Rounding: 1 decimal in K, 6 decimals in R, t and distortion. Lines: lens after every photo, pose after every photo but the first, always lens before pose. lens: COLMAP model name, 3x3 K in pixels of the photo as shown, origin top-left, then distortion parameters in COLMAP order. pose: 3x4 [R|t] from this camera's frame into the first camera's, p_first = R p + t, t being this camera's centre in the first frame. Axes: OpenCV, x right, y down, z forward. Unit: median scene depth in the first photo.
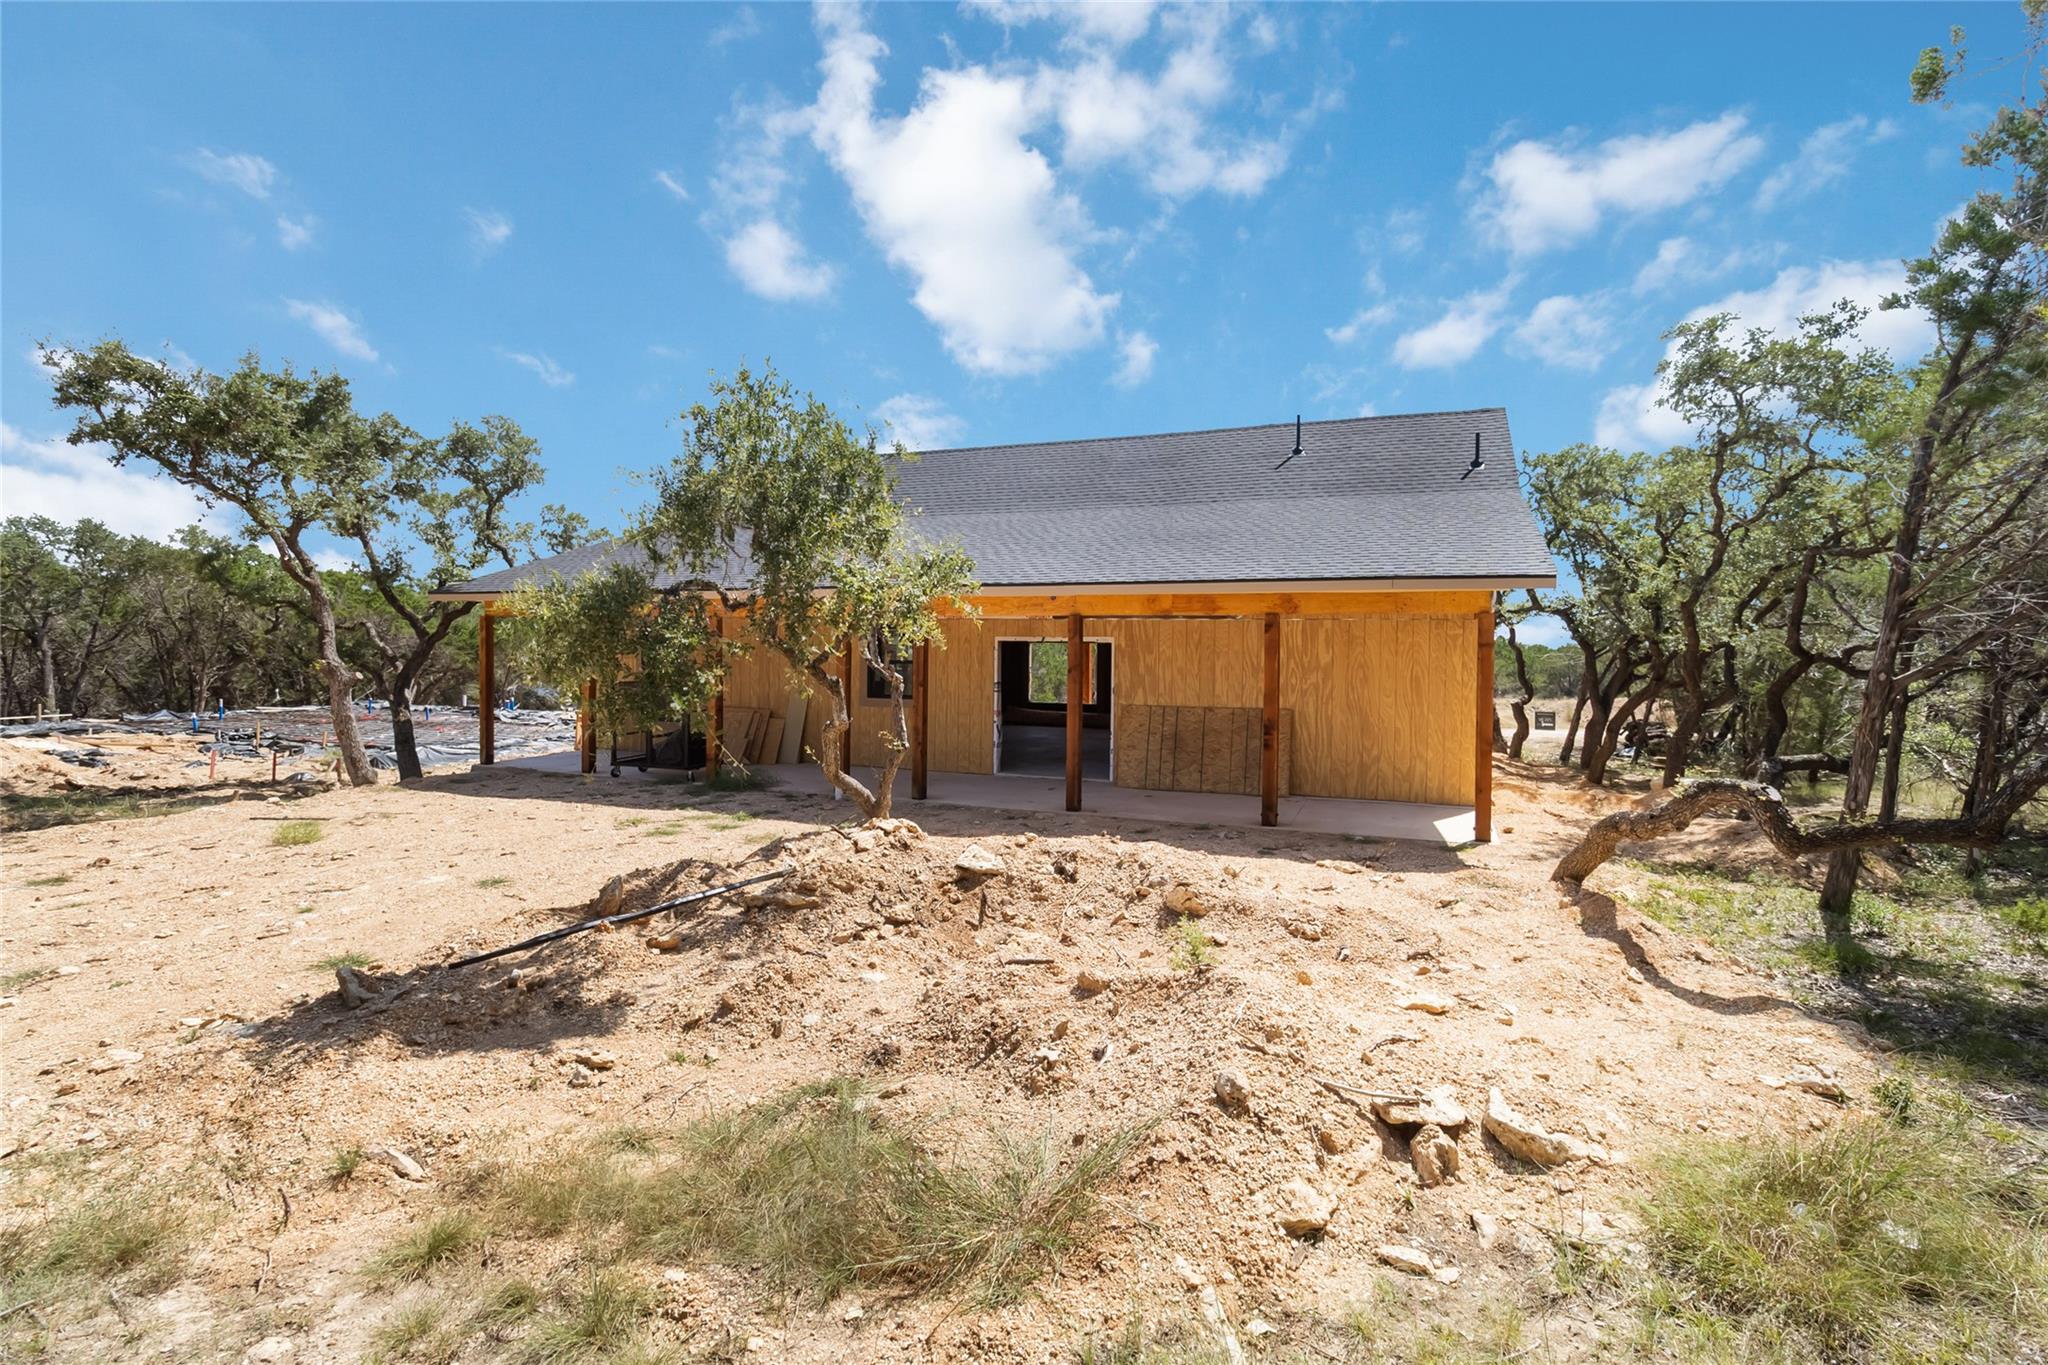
lens RADIAL K [[987.1, 0, 1020.3], [0, 987.1, 676.0], [0, 0, 1]] dist [-0.007784, 0.002806]
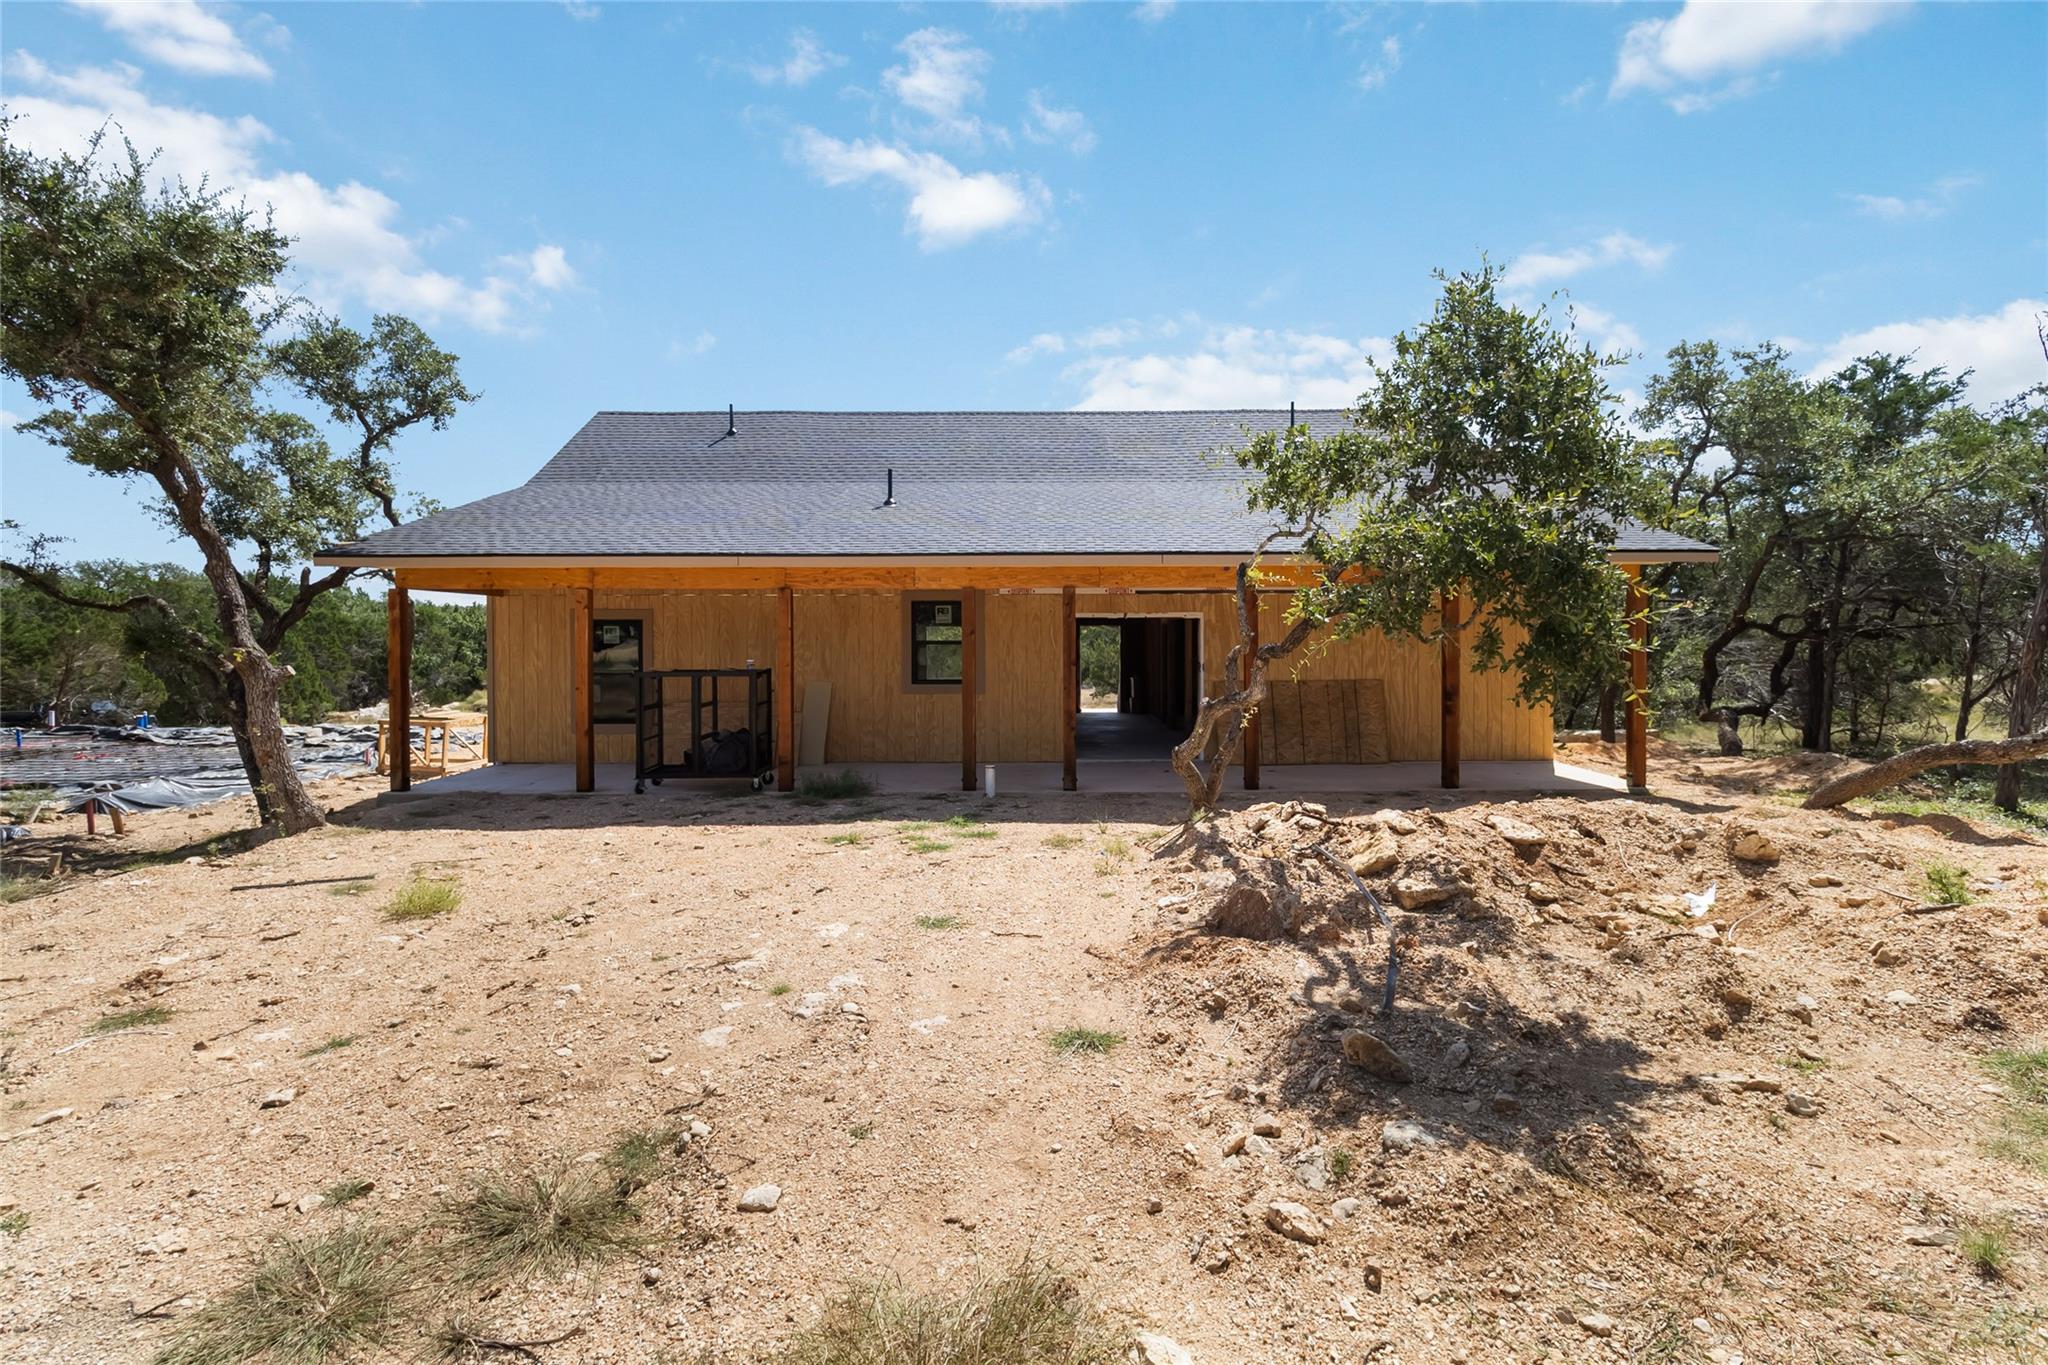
lens RADIAL K [[987.1, 0, 998.6], [0, 987.1, 656.8], [0, 0, 1]] dist [-0.007784, 0.002806]
pose [[0.922865, -0.020770, 0.384564, -0.416691], [0.021872, 0.999760, 0.001510, 0.000424], [-0.384503, 0.007018, 0.923097, 0.139988]]
